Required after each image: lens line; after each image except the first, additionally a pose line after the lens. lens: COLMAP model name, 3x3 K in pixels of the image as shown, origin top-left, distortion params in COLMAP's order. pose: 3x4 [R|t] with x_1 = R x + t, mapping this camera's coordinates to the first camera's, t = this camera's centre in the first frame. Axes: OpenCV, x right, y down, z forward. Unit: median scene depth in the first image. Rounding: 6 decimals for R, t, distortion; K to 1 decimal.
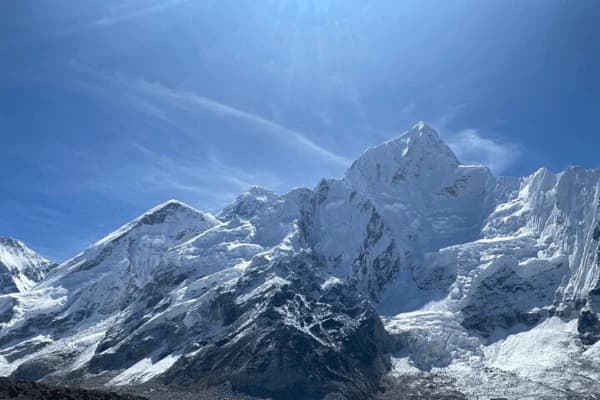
lens RADIAL K [[470.5, 0, 299.8], [0, 470.5, 199.4], [0, 0, 1]] dist [0.024378, -0.006232]
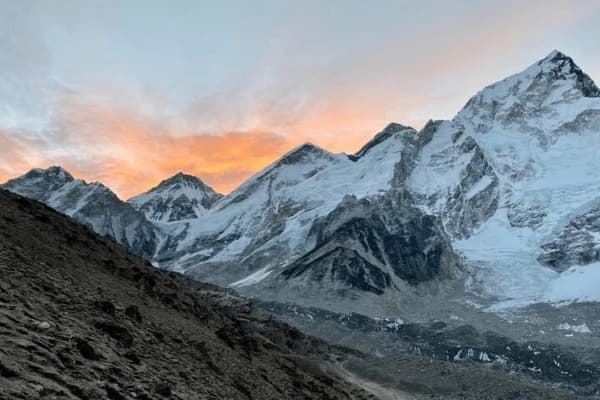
lens RADIAL K [[470.5, 0, 300.5], [0, 470.5, 200.7], [0, 0, 1]] dist [0.024378, -0.006232]
pose [[0.939976, 0.016712, -0.340831, 0.146784], [0.031510, 0.990282, 0.135459, -0.018554], [0.339783, -0.138068, 0.930314, -0.102169]]
